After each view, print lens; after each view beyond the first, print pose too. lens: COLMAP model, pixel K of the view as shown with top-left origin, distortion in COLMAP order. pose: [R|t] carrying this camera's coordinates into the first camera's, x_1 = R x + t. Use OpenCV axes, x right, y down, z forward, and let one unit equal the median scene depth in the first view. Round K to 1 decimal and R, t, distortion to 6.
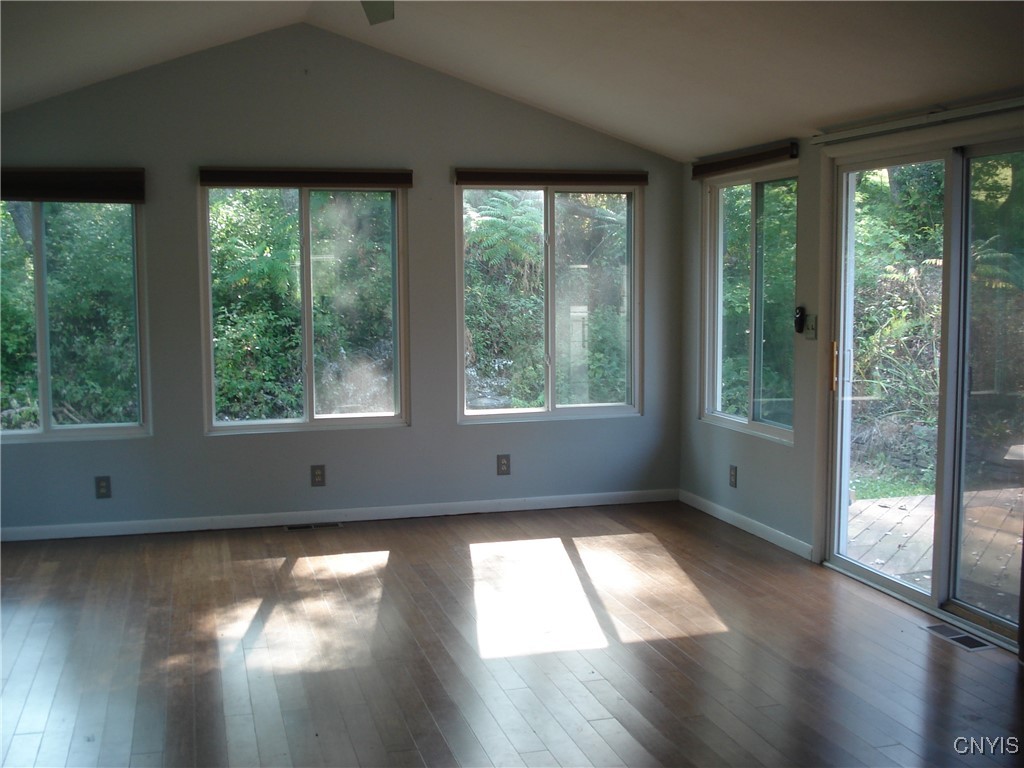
lens RADIAL K [[1166.7, 0, 512.0], [0, 1166.7, 384.0], [0, 0, 1]] dist [-0.074408, -0.038443]
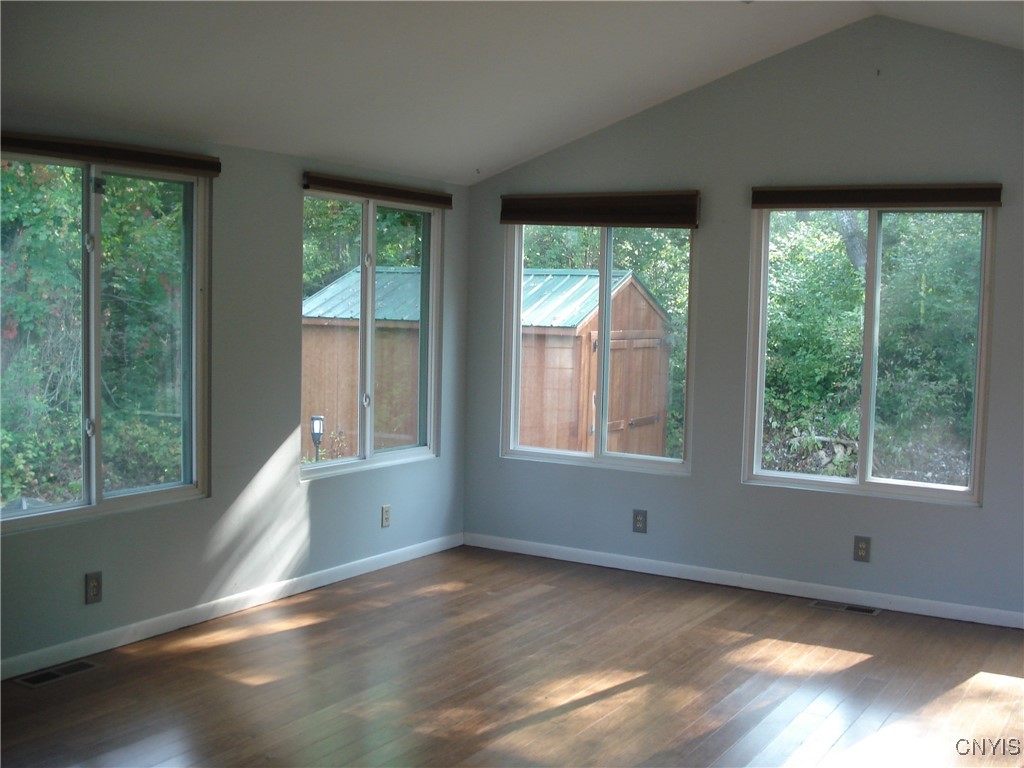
lens RADIAL K [[1166.7, 0, 512.0], [0, 1166.7, 384.0], [0, 0, 1]] dist [-0.074408, -0.038443]
pose [[0.686220, 0.078734, -0.723120, 0.262827], [-0.099432, 0.994946, 0.013973, -0.027493], [0.720566, 0.062312, 0.690581, 0.237082]]
